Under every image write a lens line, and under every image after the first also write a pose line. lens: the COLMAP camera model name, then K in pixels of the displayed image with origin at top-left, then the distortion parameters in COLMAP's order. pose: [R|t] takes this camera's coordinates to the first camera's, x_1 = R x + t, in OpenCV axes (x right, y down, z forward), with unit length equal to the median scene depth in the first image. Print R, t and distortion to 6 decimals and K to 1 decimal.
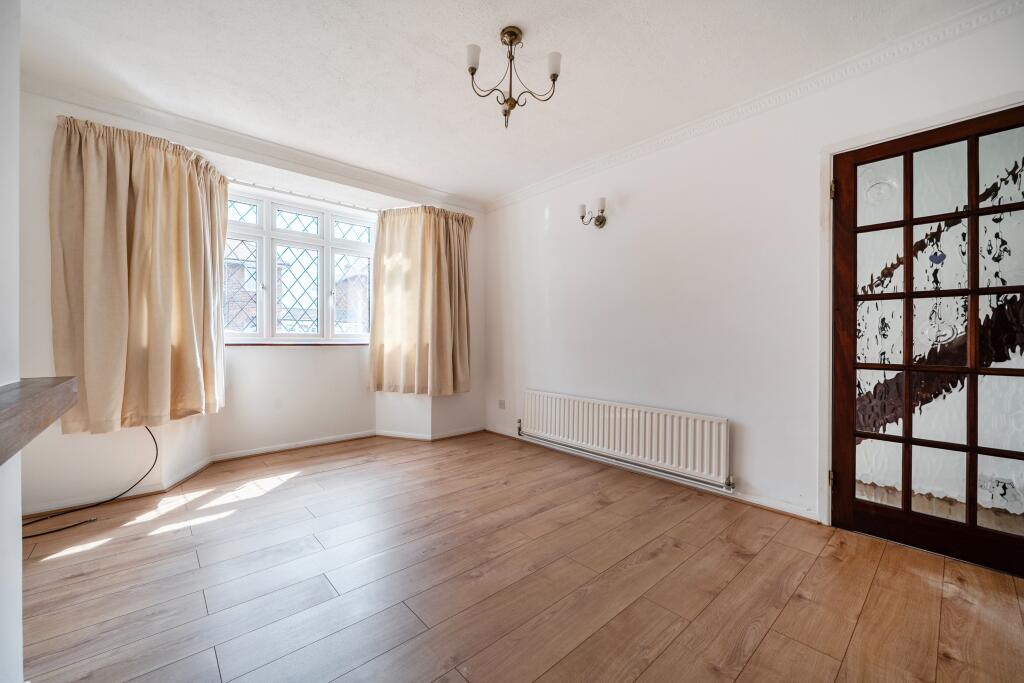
lens RADIAL K [[404.9, 0, 514.6], [0, 404.9, 341.1], [0, 0, 1]] dist [0.000888, 0.000118]
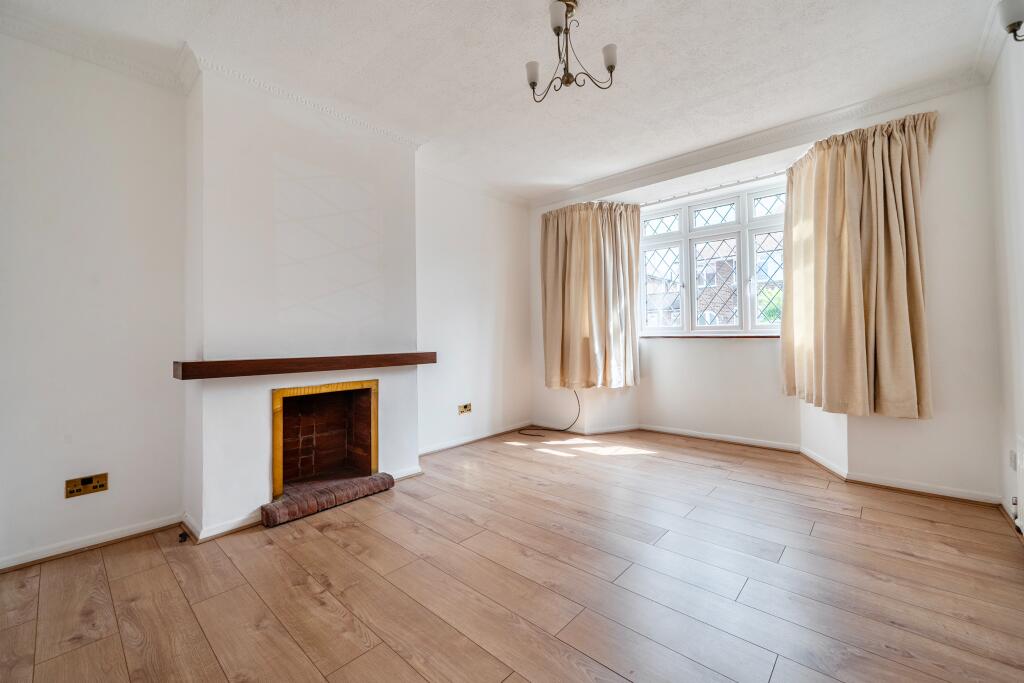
lens RADIAL K [[422.5, 0, 496.8], [0, 422.5, 323.1], [0, 0, 1]] dist [-0.001361, 0.000772]
pose [[0.078039, -0.033284, -0.996395, 0.613530], [0.009696, 0.999421, -0.032626, 0.003992], [0.996903, -0.007115, 0.078316, 0.500304]]
